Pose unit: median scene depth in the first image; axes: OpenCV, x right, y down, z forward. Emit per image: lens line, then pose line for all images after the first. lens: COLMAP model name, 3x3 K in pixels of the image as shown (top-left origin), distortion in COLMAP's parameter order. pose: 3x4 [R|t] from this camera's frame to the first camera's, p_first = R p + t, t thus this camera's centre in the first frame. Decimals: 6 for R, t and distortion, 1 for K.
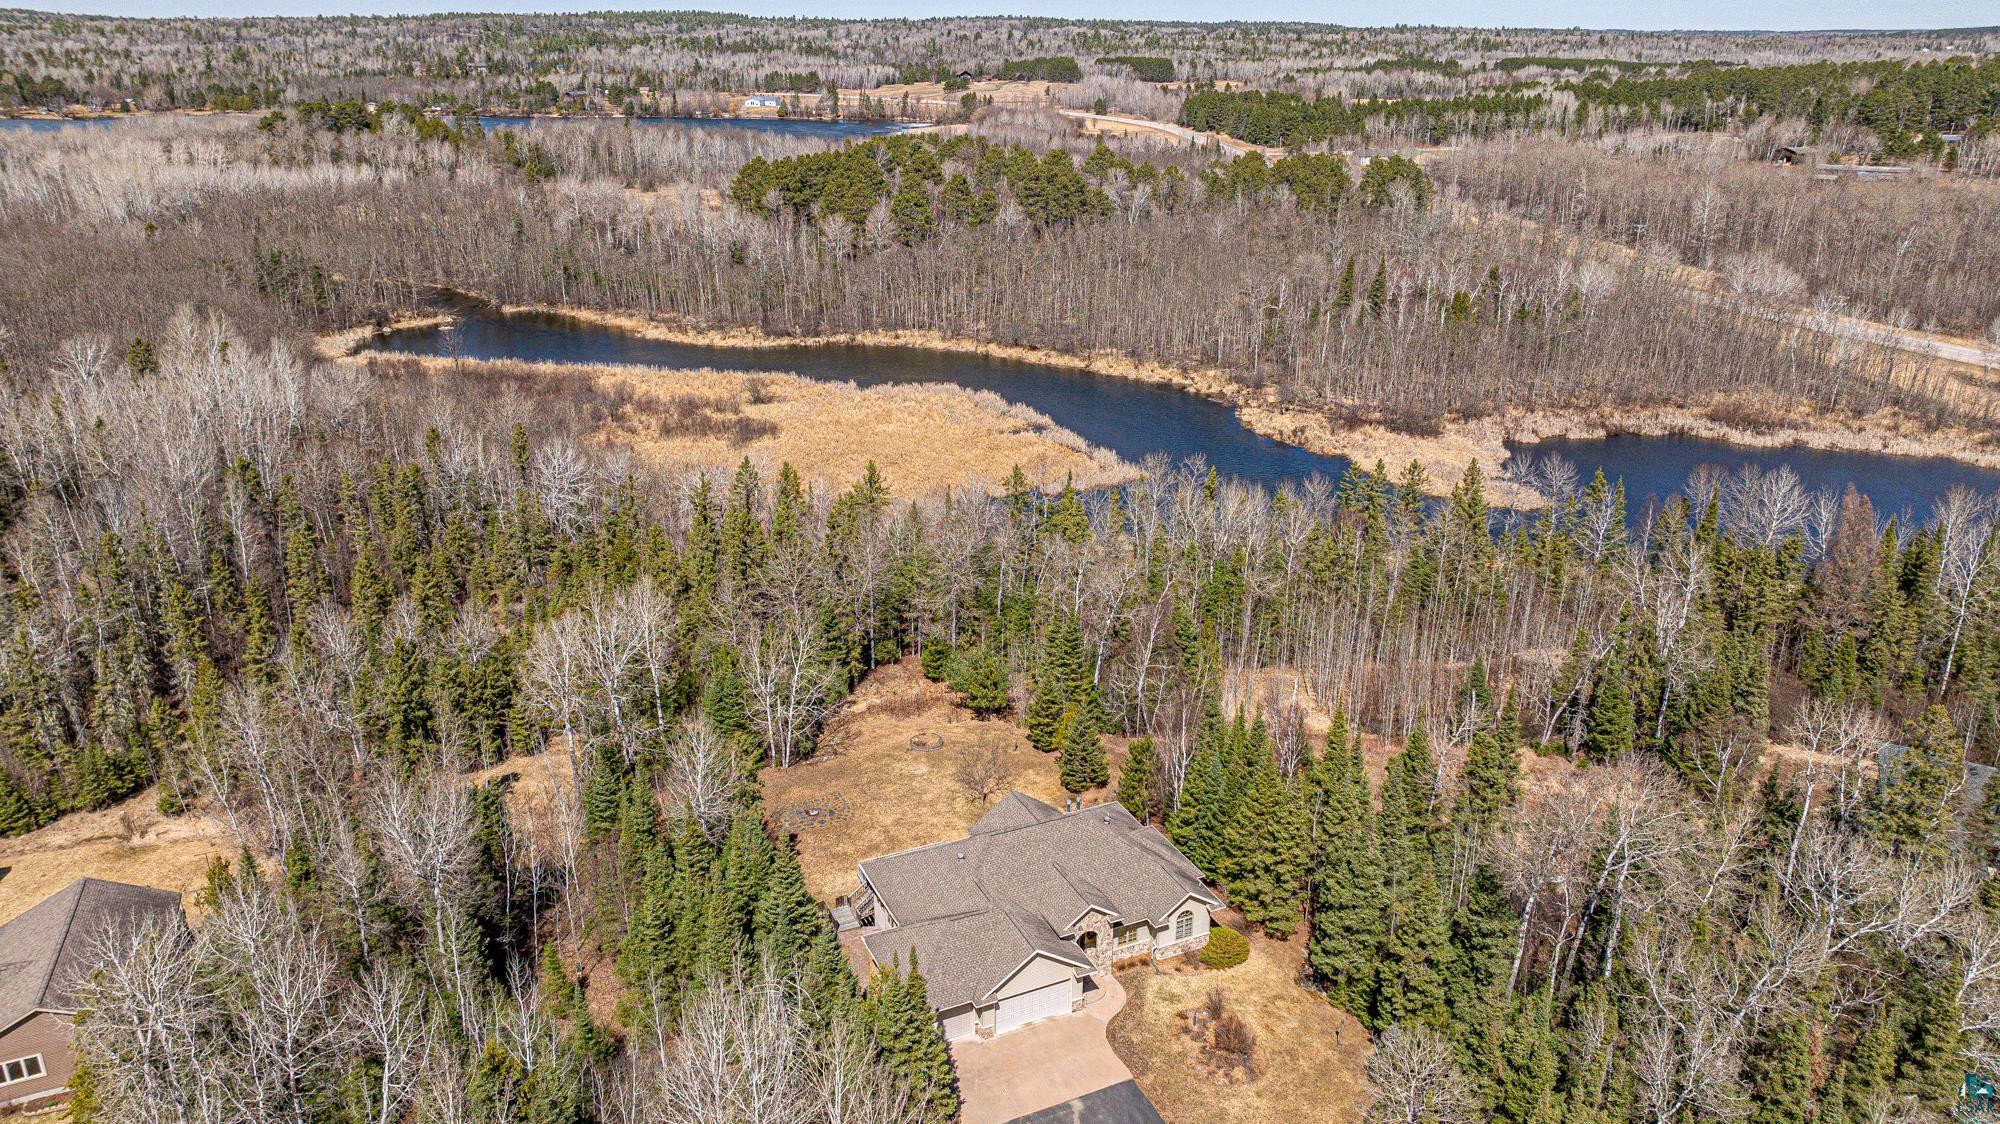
lens RADIAL K [[1394.3, 0, 1008.1], [0, 1394.3, 560.1], [0, 0, 1]] dist [-0.019405, 0.001850]
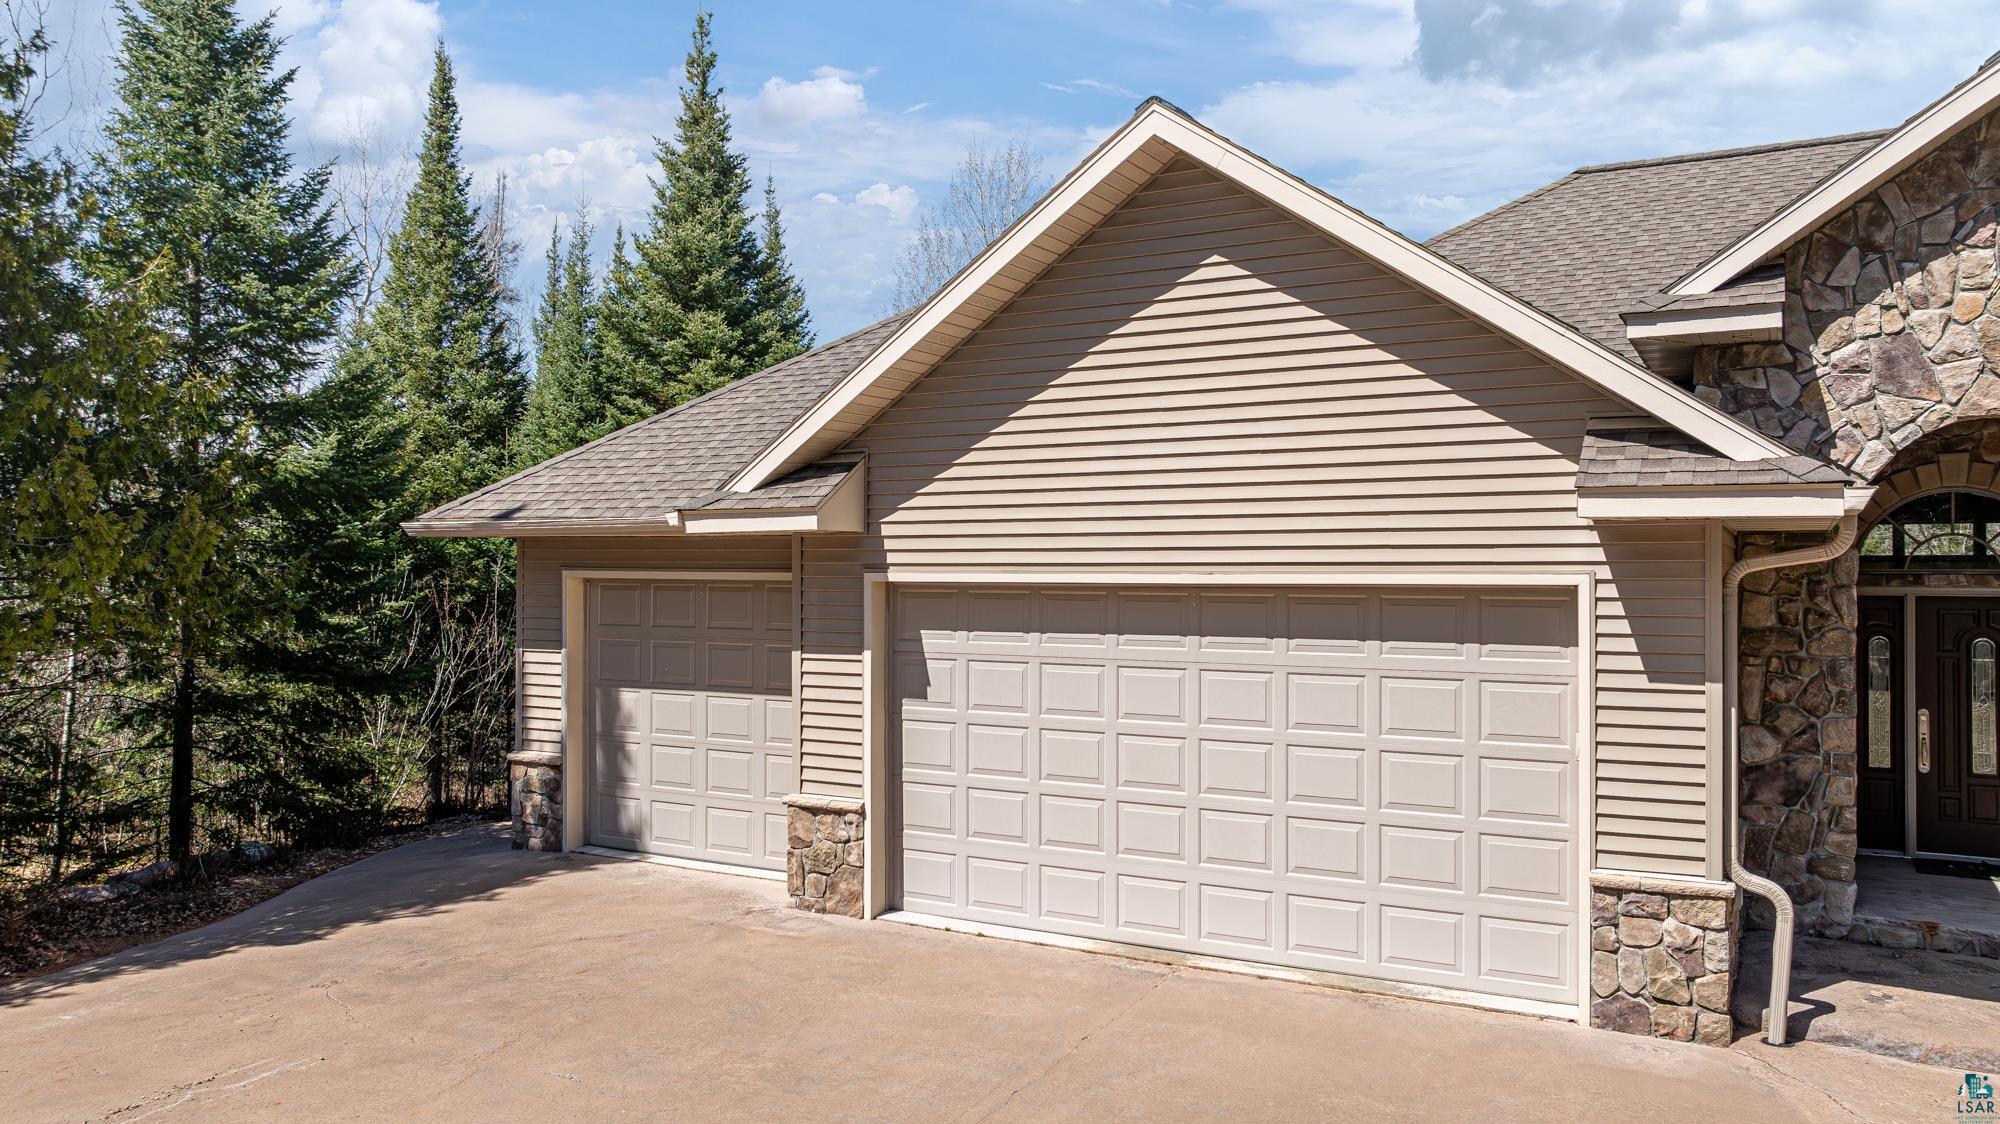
lens RADIAL K [[1405.4, 0, 1002.5], [0, 1405.4, 557.8], [0, 0, 1]] dist [-0.017489, -0.000469]
pose [[0.590638, -0.006022, -0.806914, 0.061830], [-0.288834, 0.932141, -0.218375, 0.201633], [0.753473, 0.362044, 0.548819, 0.555962]]
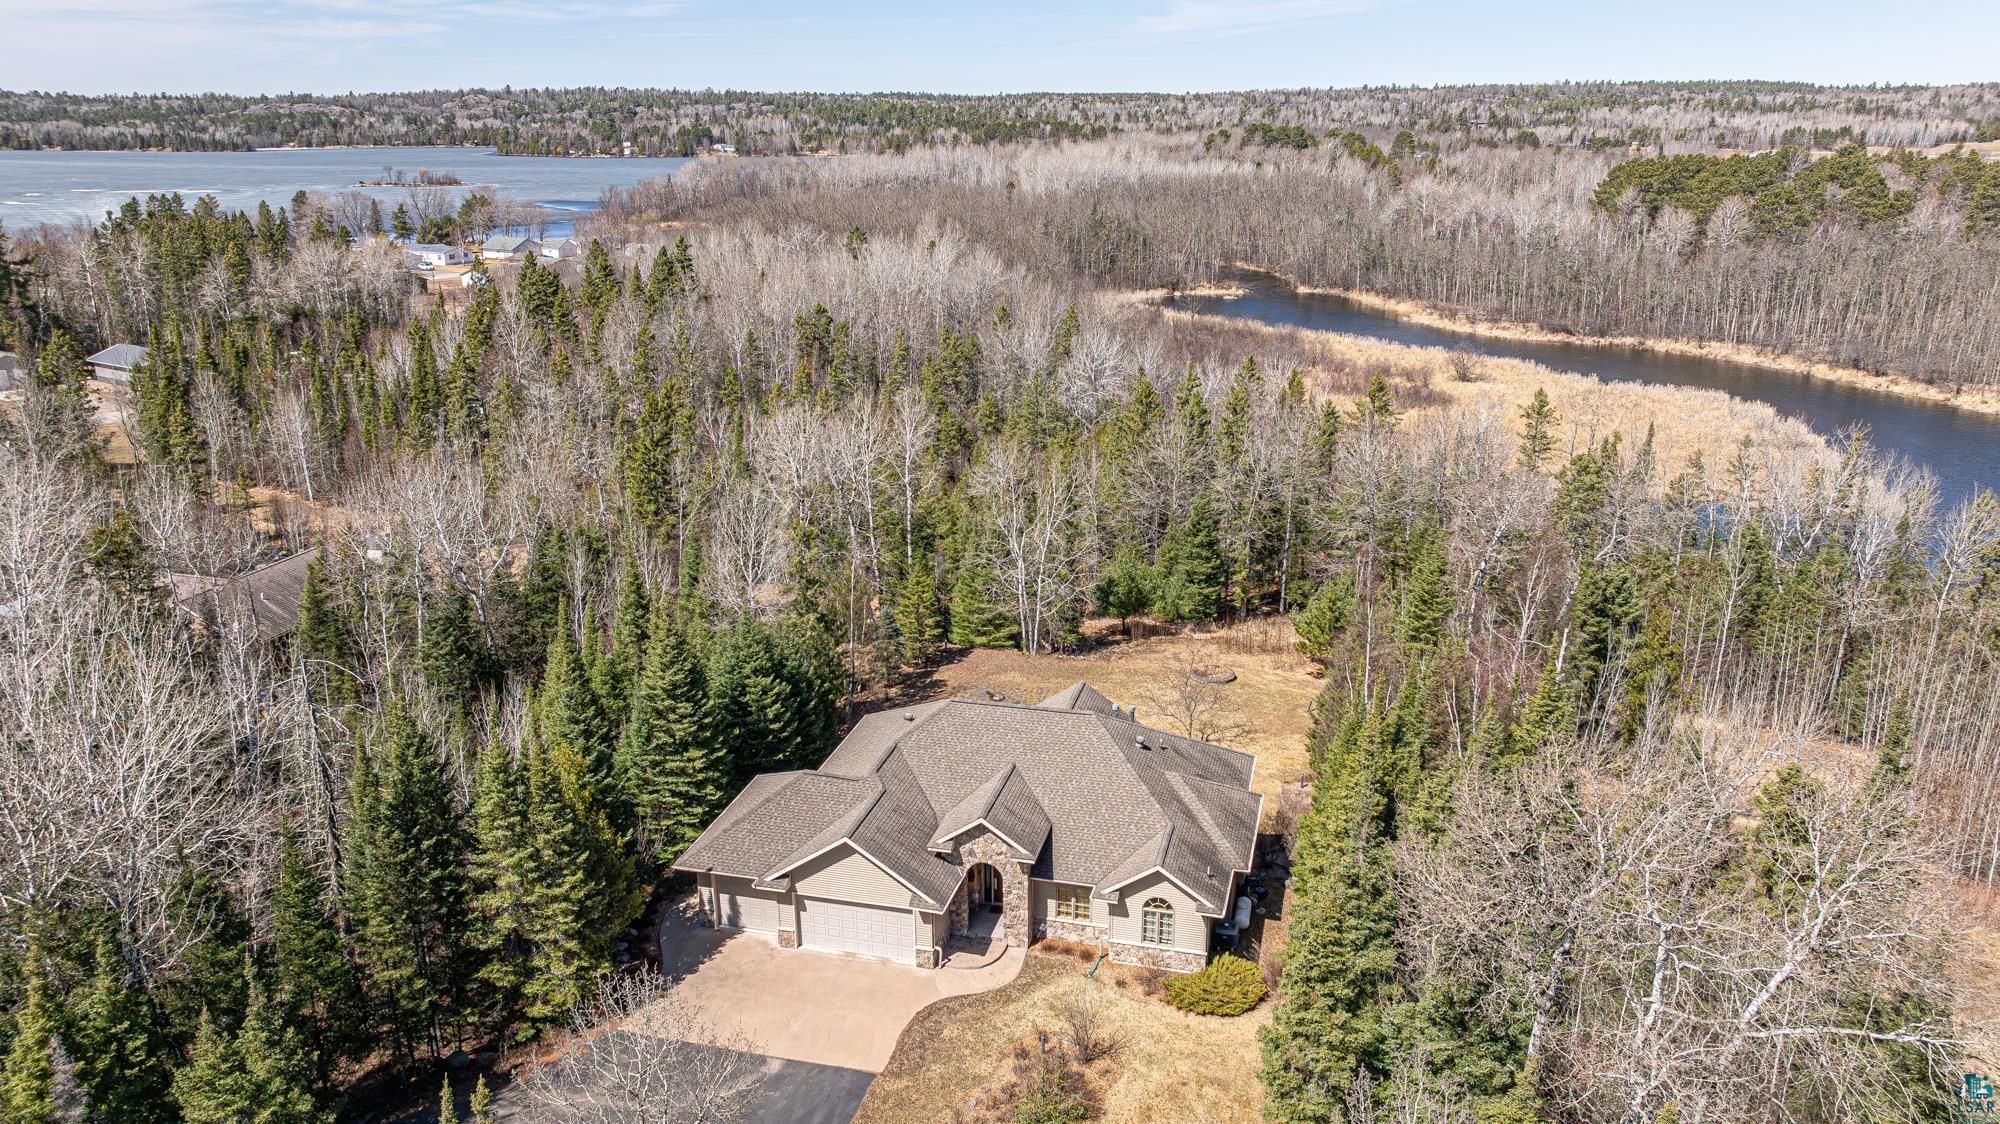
lens RADIAL K [[1394.3, 0, 1008.1], [0, 1394.3, 560.1], [0, 0, 1]] dist [-0.019405, 0.001850]
pose [[0.773931, 0.188456, -0.604578, 0.272063], [-0.218969, 0.975443, 0.023755, 0.068910], [0.594208, 0.113999, 0.796191, 0.294090]]
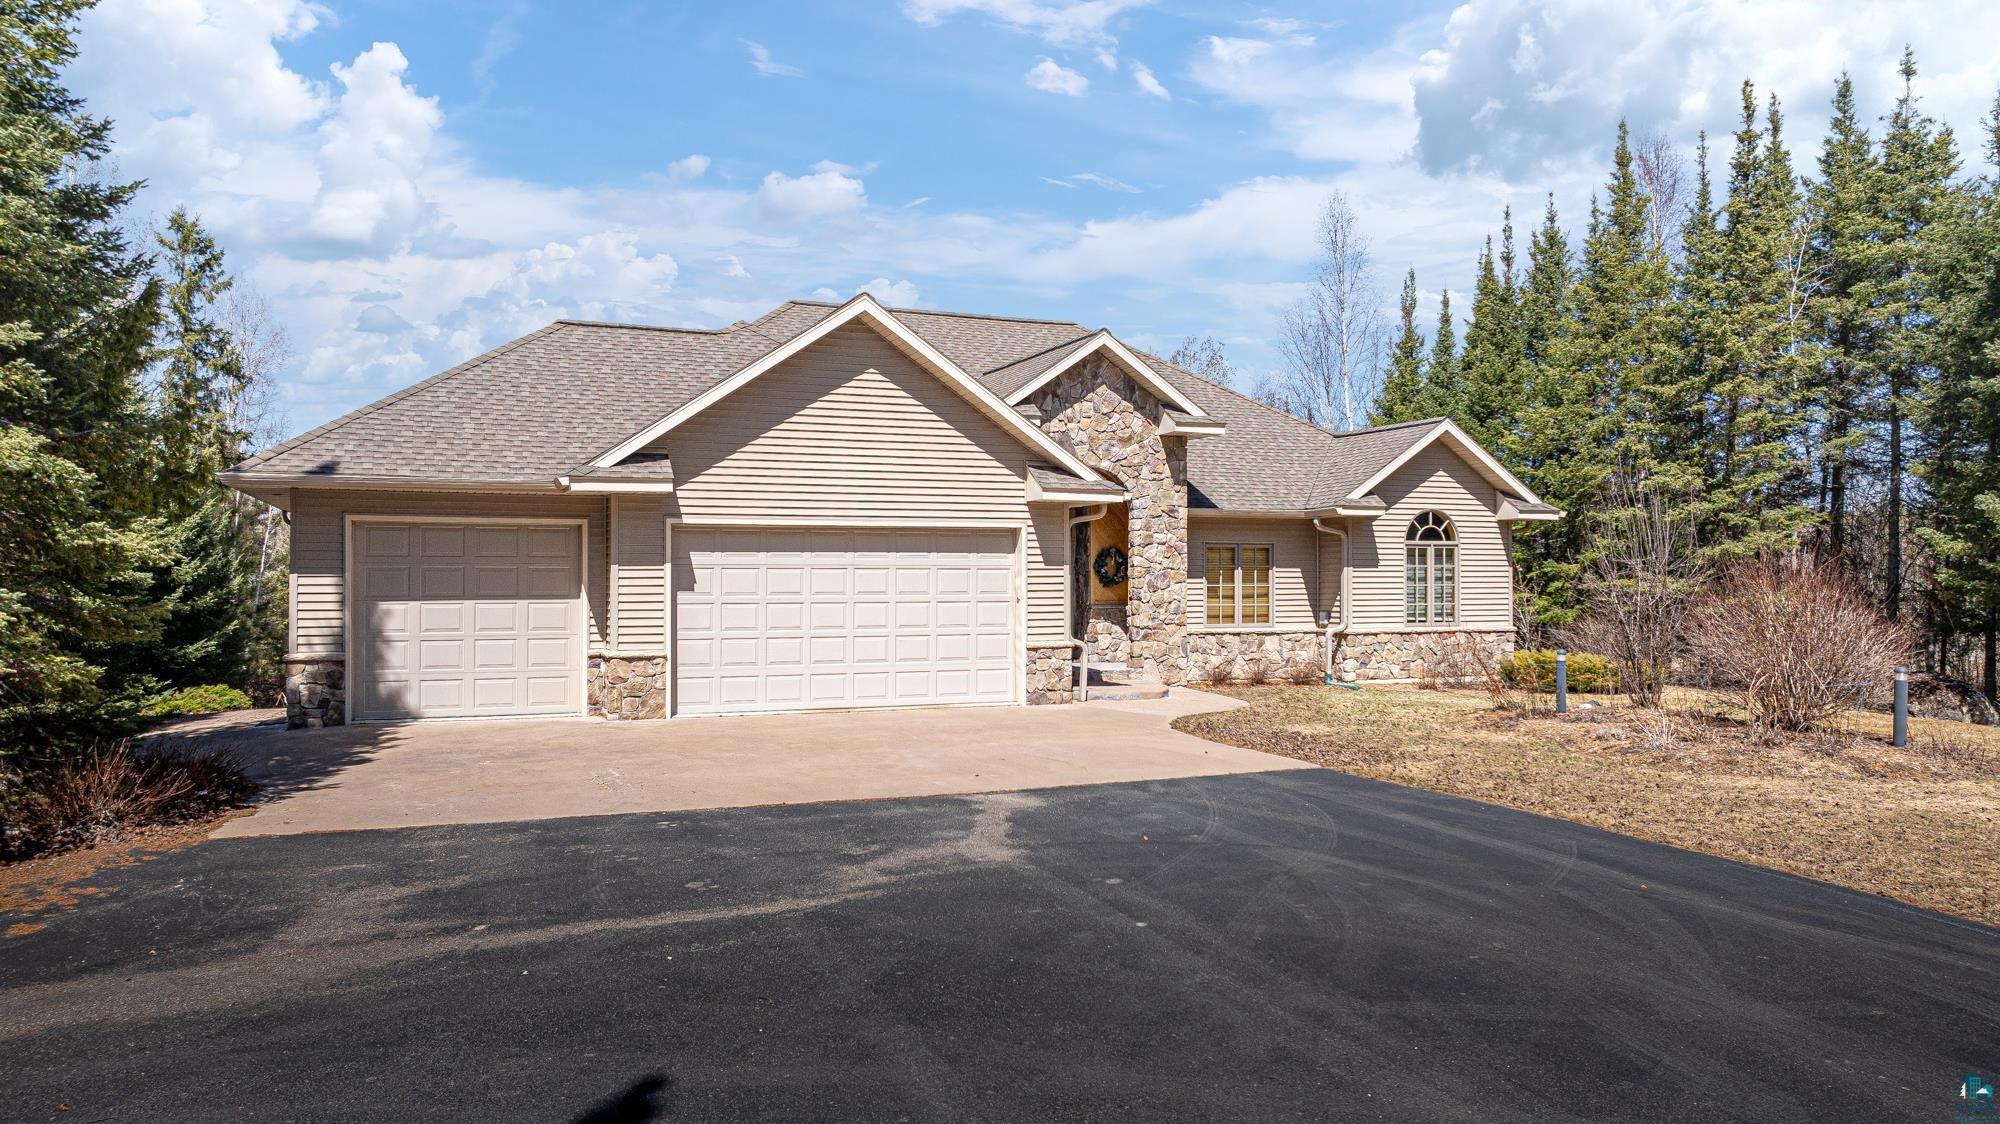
lens RADIAL K [[1399.6, 0, 1008.7], [0, 1399.6, 558.8], [0, 0, 1]] dist [-0.022282, -0.000873]
pose [[0.999266, -0.003722, -0.038139, 0.031991], [-0.010743, 0.928147, -0.372059, 0.240964], [0.036784, 0.372195, 0.927425, 0.471166]]
